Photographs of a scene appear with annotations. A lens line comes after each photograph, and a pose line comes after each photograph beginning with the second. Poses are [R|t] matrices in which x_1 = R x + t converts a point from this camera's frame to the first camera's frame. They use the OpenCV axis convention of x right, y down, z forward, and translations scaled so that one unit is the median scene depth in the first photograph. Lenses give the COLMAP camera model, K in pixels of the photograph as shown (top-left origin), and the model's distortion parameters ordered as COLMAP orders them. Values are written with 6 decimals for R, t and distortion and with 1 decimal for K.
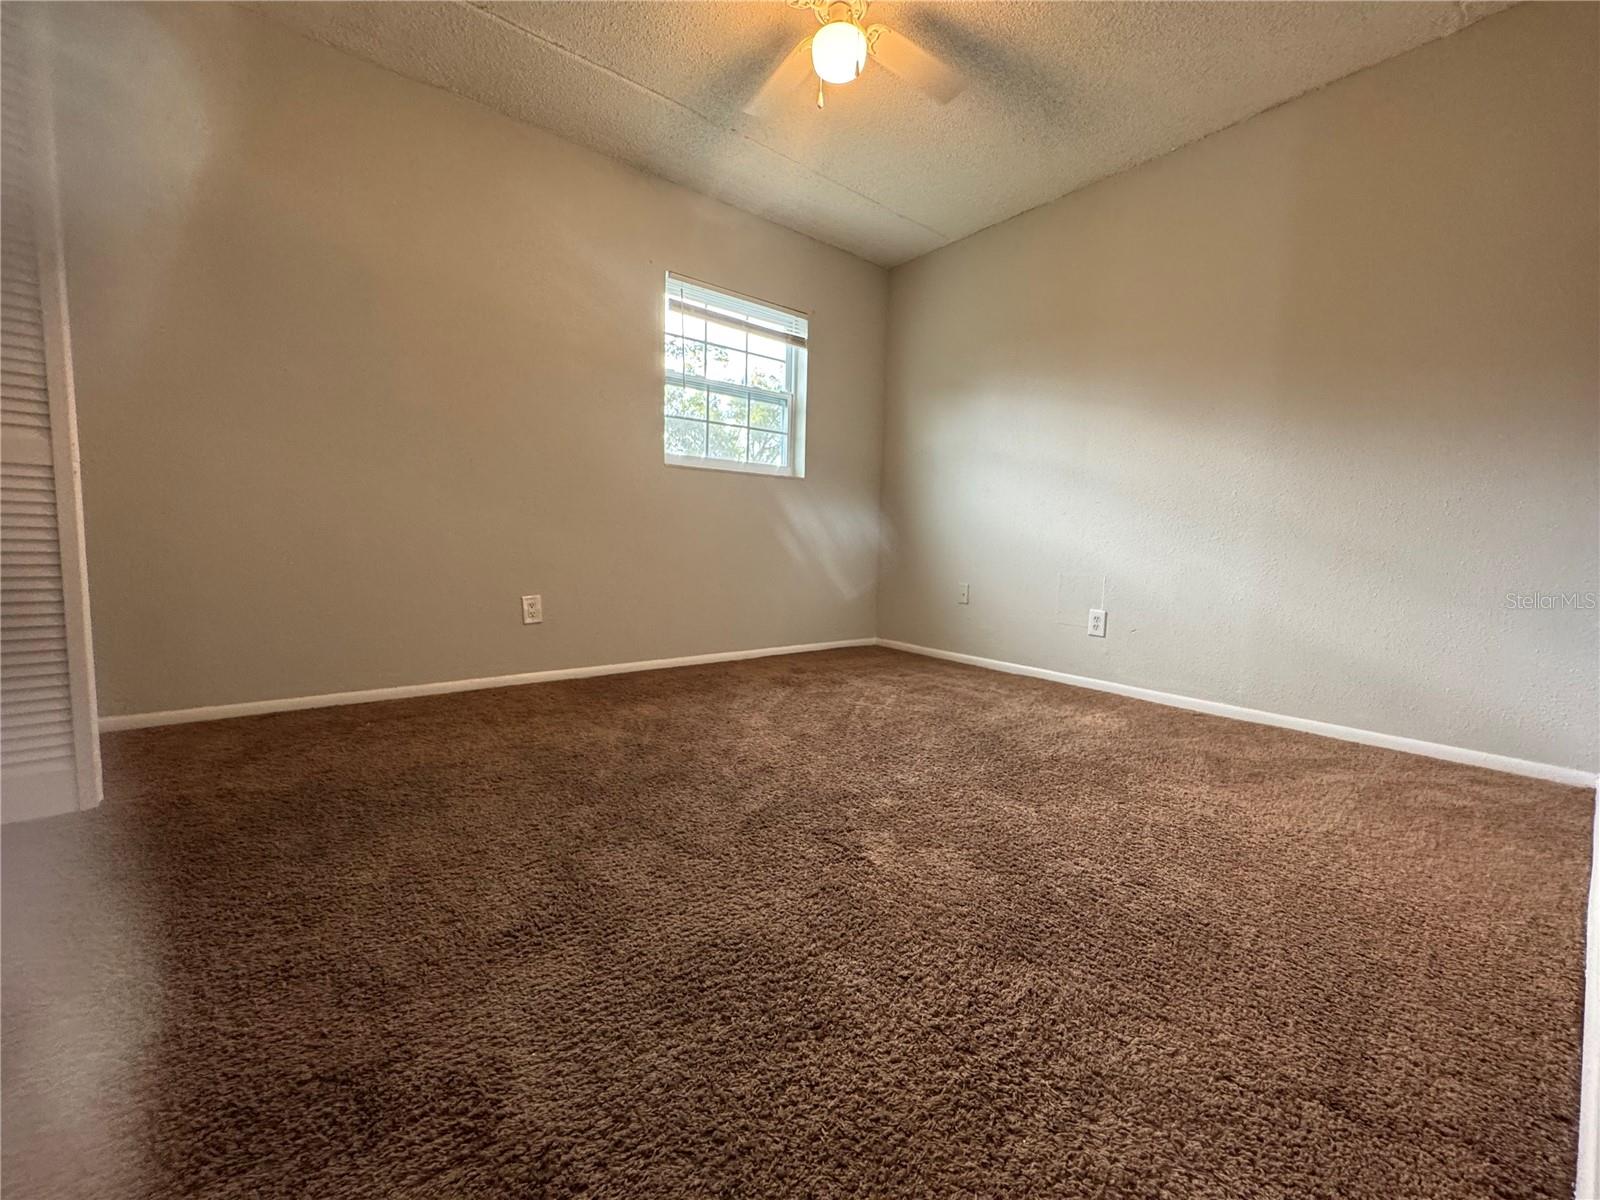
lens RADIAL K [[636.9, 0, 799.2], [0, 636.9, 596.9], [0, 0, 1]] dist [0.001884, 0.000674]
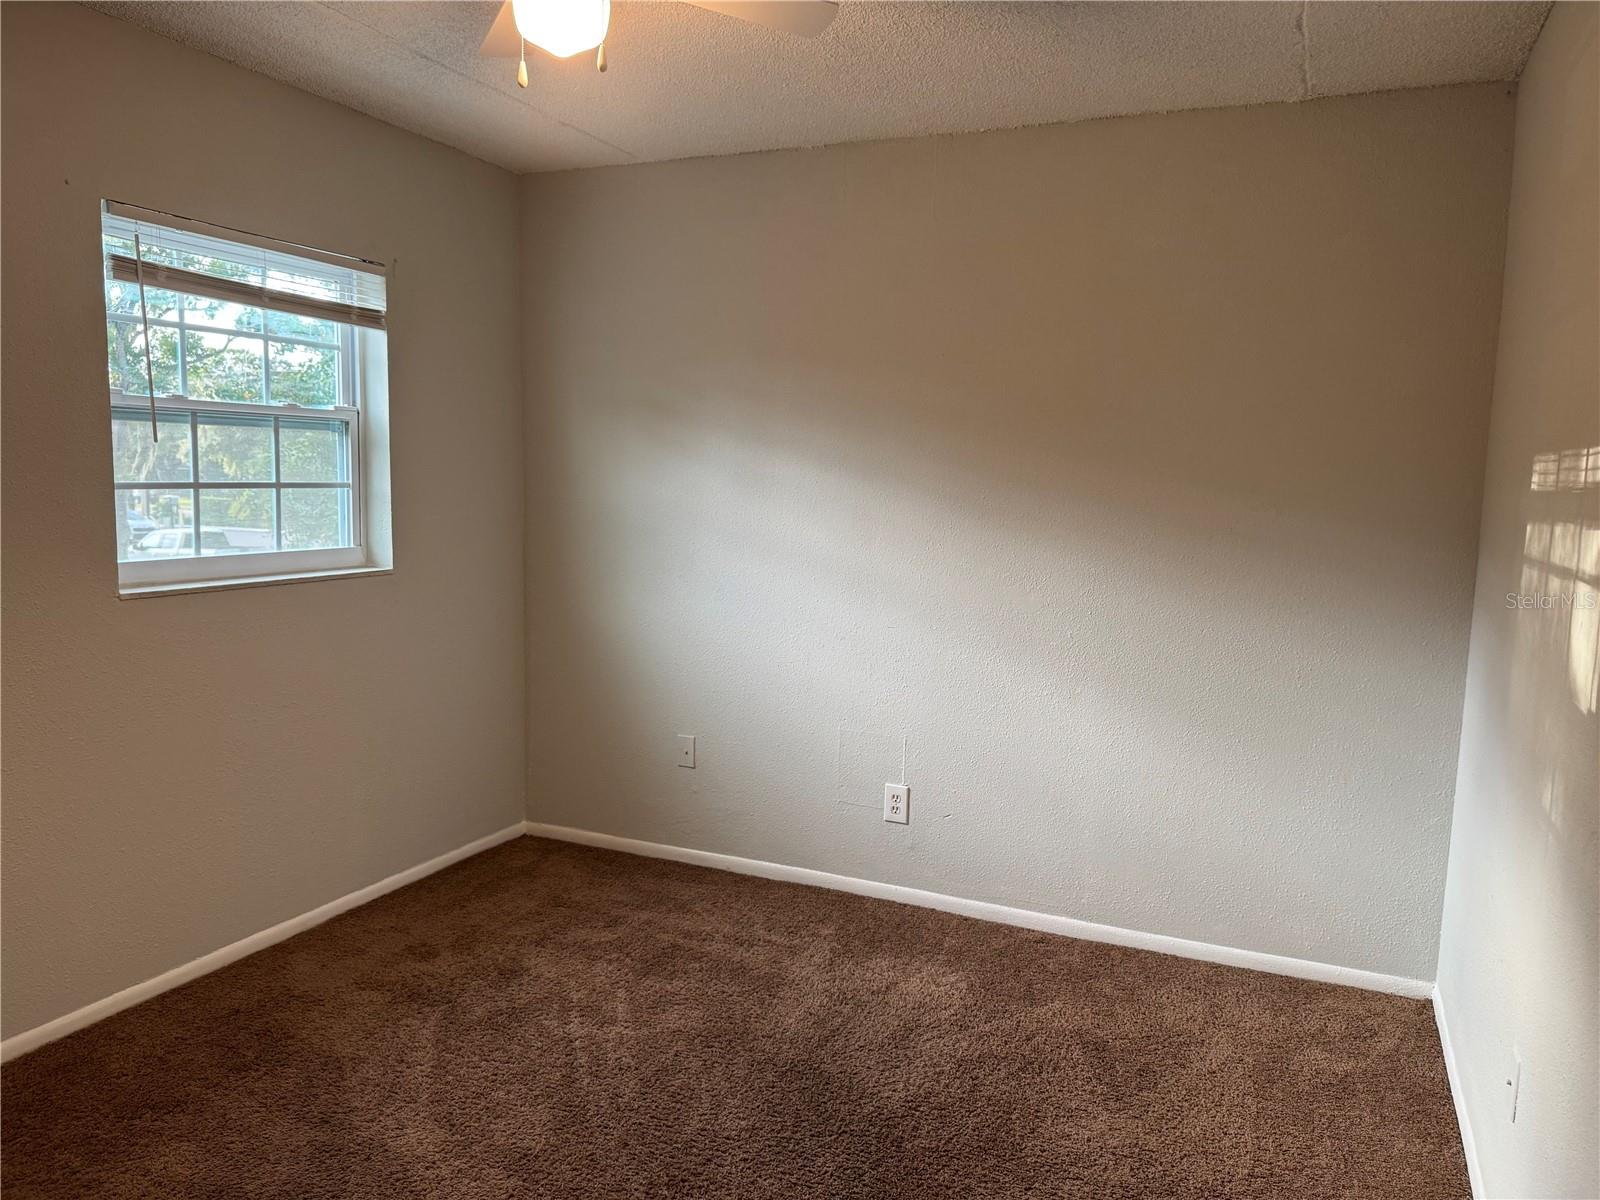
lens RADIAL K [[1135.7, 0, 799.1], [0, 1135.7, 607.9], [0, 0, 1]] dist [0.029974, -0.025502]
pose [[0.888282, -0.061937, 0.455103, -0.152456], [0.042589, 0.997704, 0.052655, -0.230816], [-0.457320, -0.027390, 0.888880, -0.006948]]
